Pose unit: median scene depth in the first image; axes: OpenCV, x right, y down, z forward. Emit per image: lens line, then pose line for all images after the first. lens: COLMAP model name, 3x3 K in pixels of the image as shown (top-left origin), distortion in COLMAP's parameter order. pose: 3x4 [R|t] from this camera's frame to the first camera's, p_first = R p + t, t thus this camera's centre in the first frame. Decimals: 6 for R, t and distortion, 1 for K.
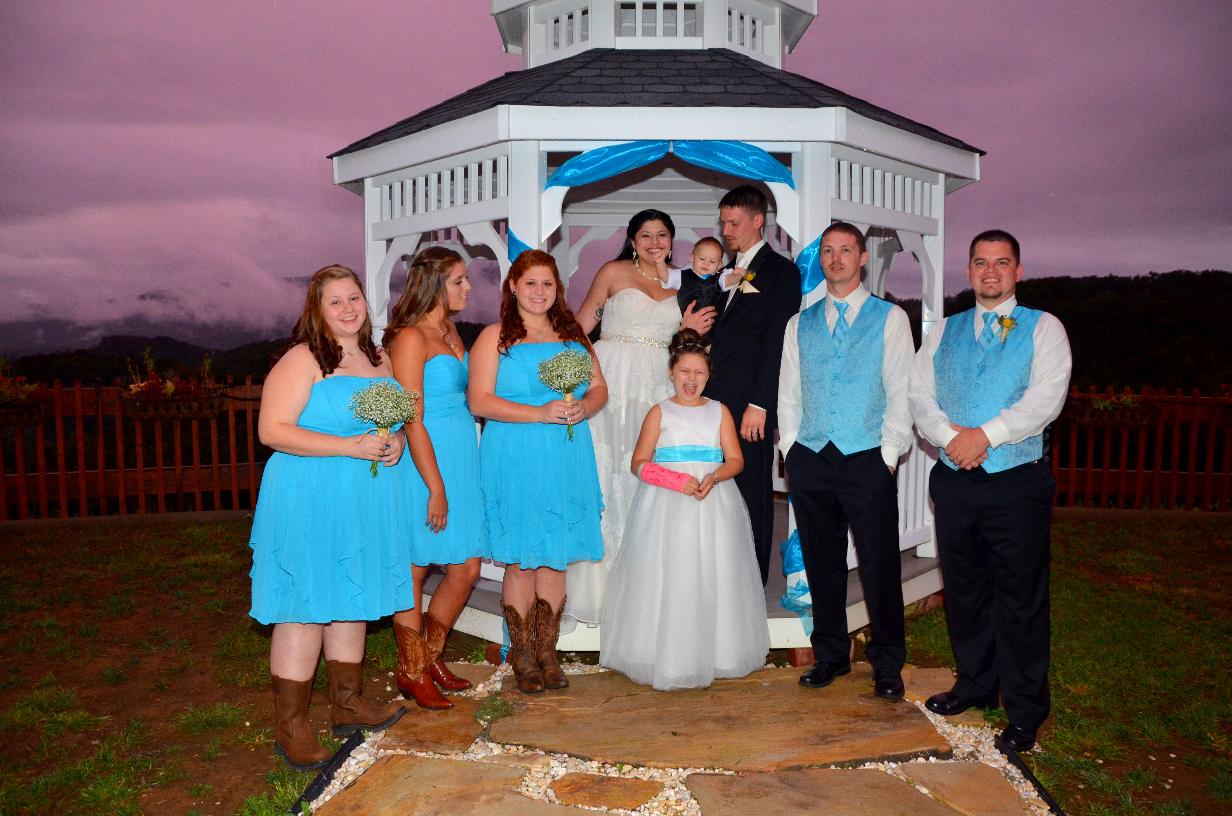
lens RADIAL K [[913.7, 0, 616.0], [0, 913.7, 408.0], [0, 0, 1]] dist [-0.111543, 0.001188]
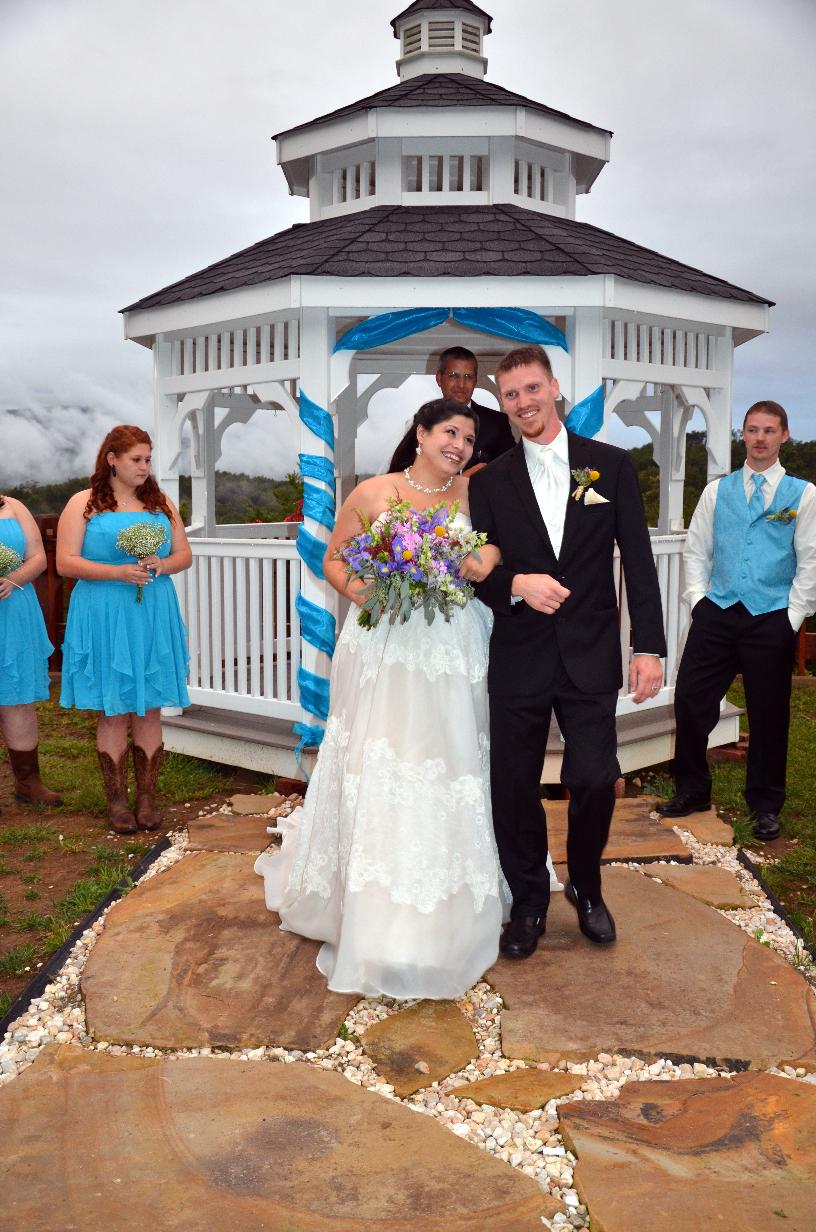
lens RADIAL K [[1257.7, 0, 408.0], [0, 1257.7, 616.0], [0, 0, 1]] dist [0.015267, 0.010242]
pose [[0.999866, 0.004476, -0.015747, 0.034538], [-0.004157, 0.999786, 0.020261, 0.040891], [0.015834, -0.020193, 0.999671, -0.493867]]
